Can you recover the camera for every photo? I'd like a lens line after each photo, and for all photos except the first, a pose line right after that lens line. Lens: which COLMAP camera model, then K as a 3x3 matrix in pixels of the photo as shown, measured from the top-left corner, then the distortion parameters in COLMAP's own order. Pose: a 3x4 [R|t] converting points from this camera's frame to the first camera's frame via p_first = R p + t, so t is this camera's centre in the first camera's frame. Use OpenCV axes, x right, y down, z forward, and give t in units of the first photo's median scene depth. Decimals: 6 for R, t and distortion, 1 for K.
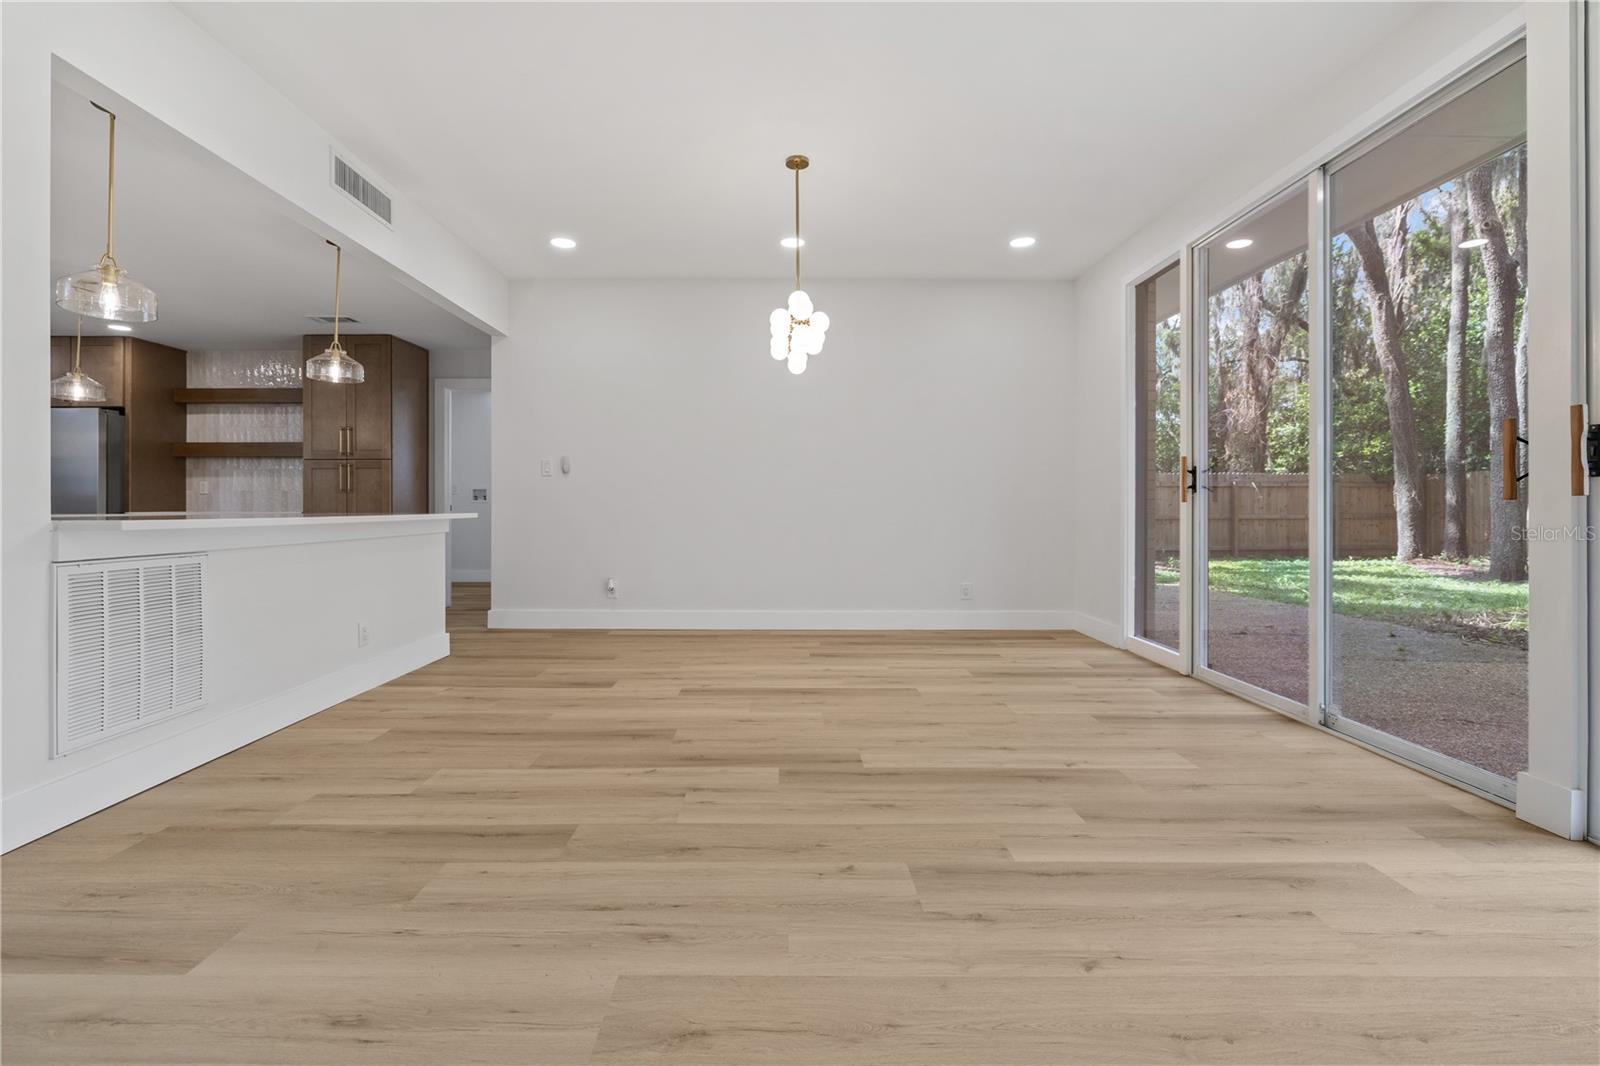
lens RADIAL K [[779.6, 0, 795.0], [0, 779.6, 522.1], [0, 0, 1]] dist [-0.000955, 0.000668]
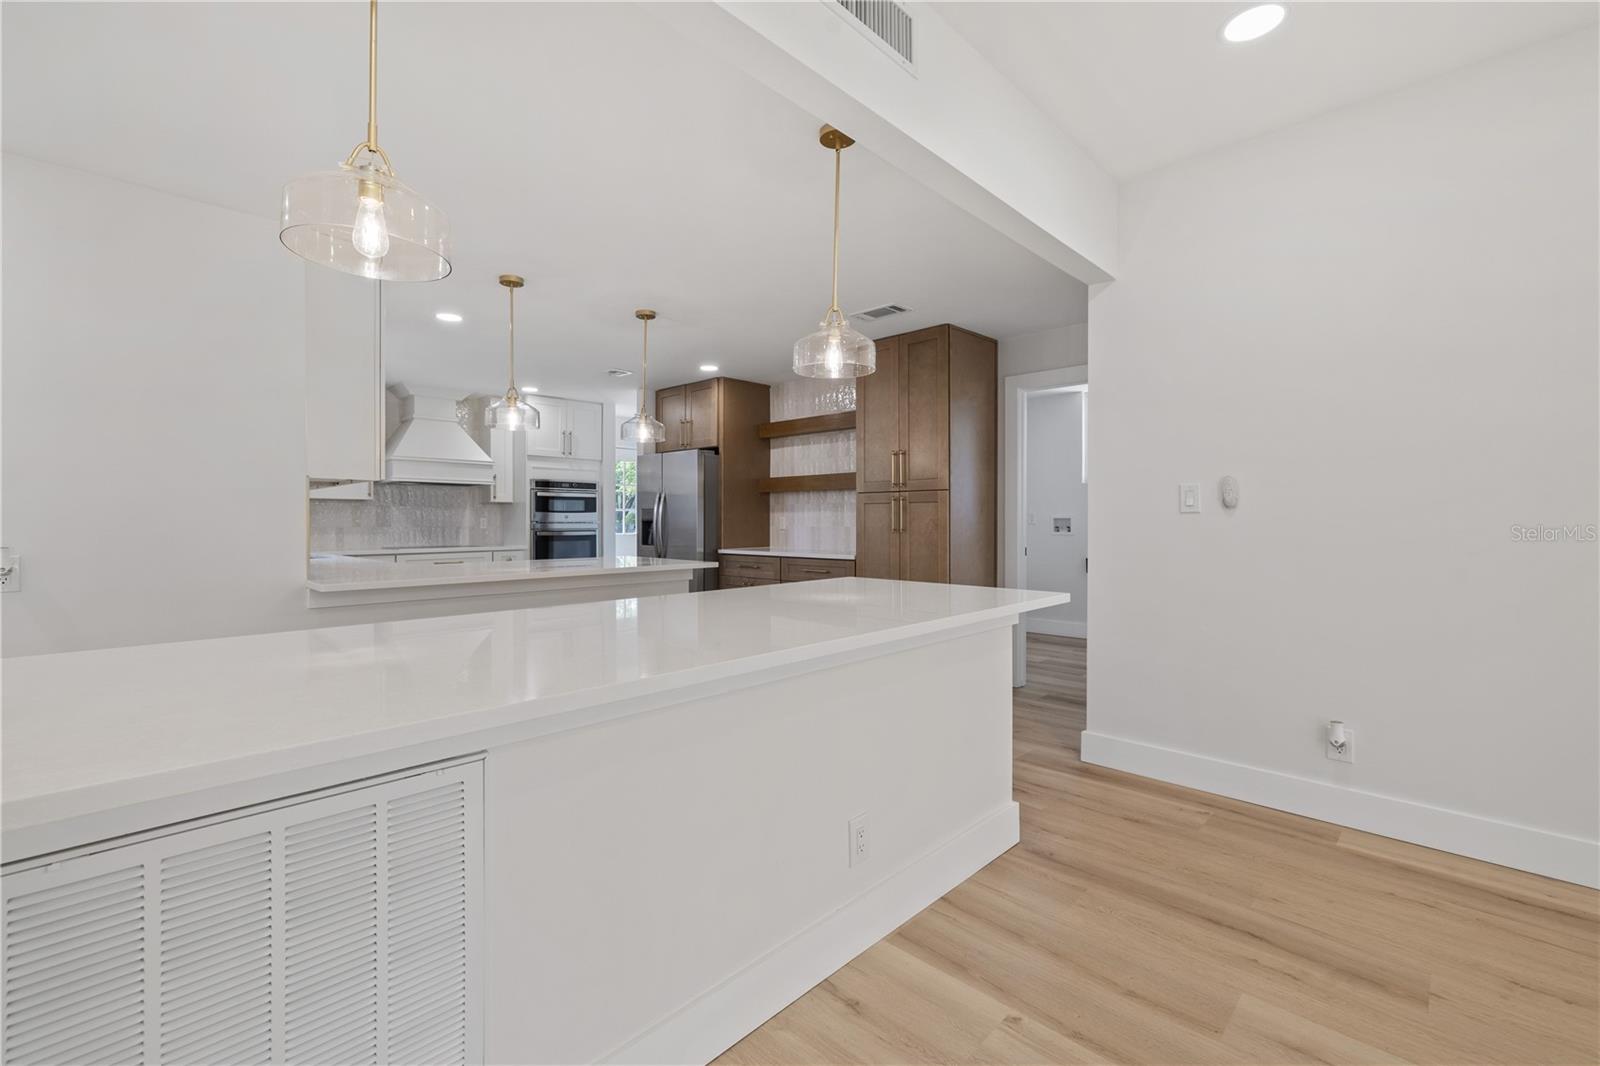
lens RADIAL K [[682.4, 0, 796.4], [0, 682.4, 522.4], [0, 0, 1]] dist [0.001992, -0.000160]
pose [[0.734525, 0.000864, -0.678581, -0.178262], [-0.004000, 0.999987, -0.003057, -0.046032], [0.678570, 0.004960, 0.734519, 0.414781]]
